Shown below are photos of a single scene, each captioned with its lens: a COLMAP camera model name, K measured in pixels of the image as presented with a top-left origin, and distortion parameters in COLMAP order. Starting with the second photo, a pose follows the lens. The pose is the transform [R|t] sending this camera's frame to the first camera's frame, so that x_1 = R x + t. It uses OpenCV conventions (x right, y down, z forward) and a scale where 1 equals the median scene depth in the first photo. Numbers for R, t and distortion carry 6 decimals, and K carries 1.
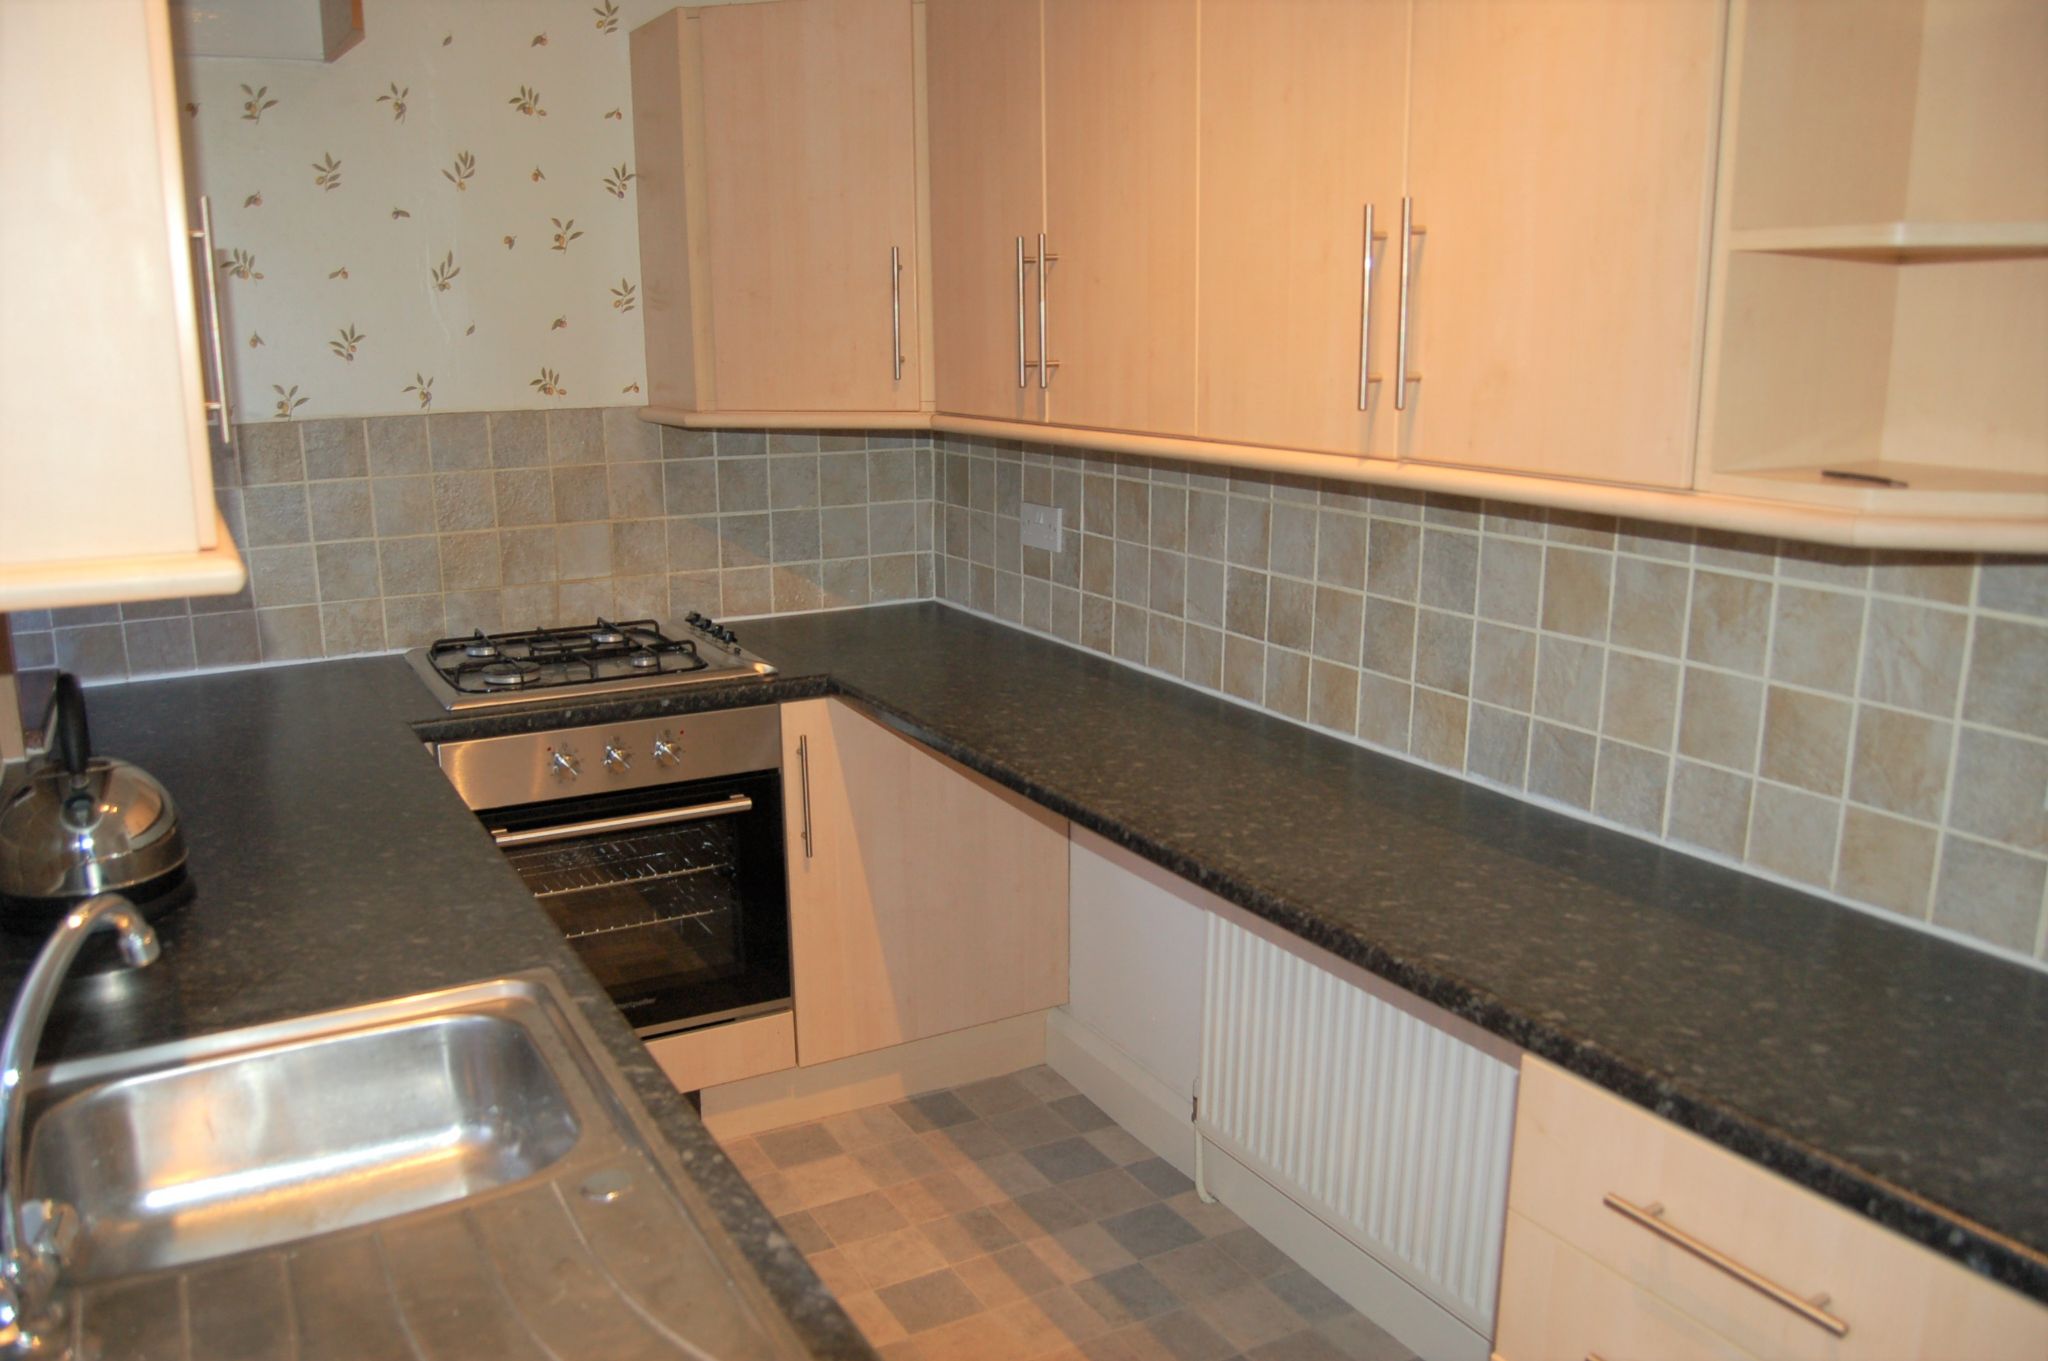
lens RADIAL K [[1598.9, 0, 1030.2], [0, 1598.9, 717.1], [0, 0, 1]] dist [-0.092883, 0.031429]
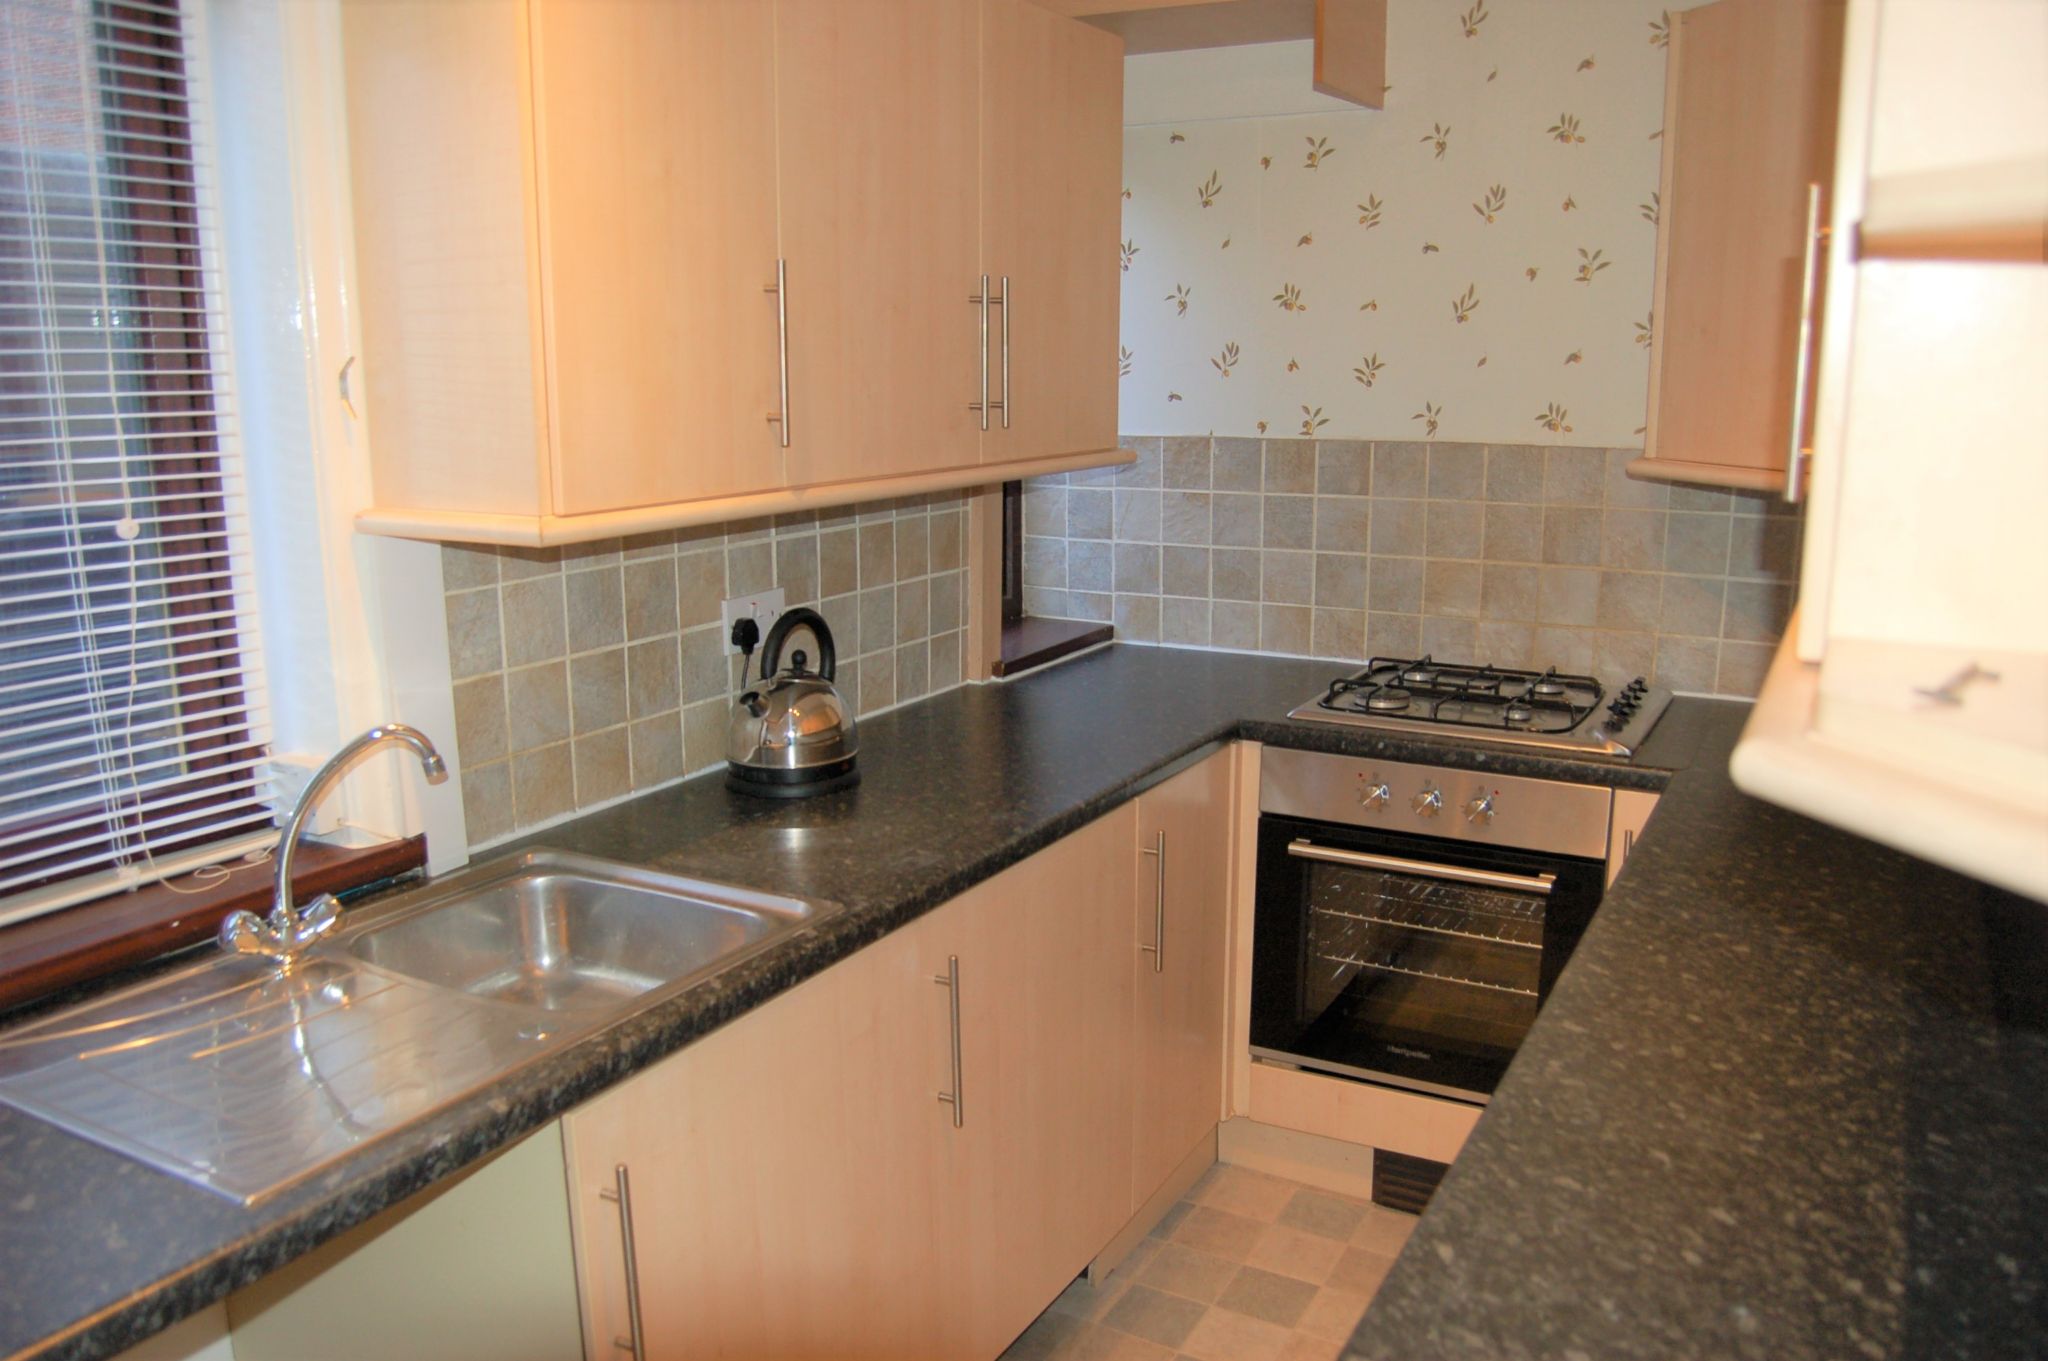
lens RADIAL K [[1598.9, 0, 1030.2], [0, 1598.9, 717.1], [0, 0, 1]] dist [-0.092883, 0.031429]
pose [[0.537815, 0.189480, -0.821494, 0.369561], [-0.205629, 0.974469, 0.090143, -0.057745], [0.817601, 0.120443, 0.563047, 0.227647]]
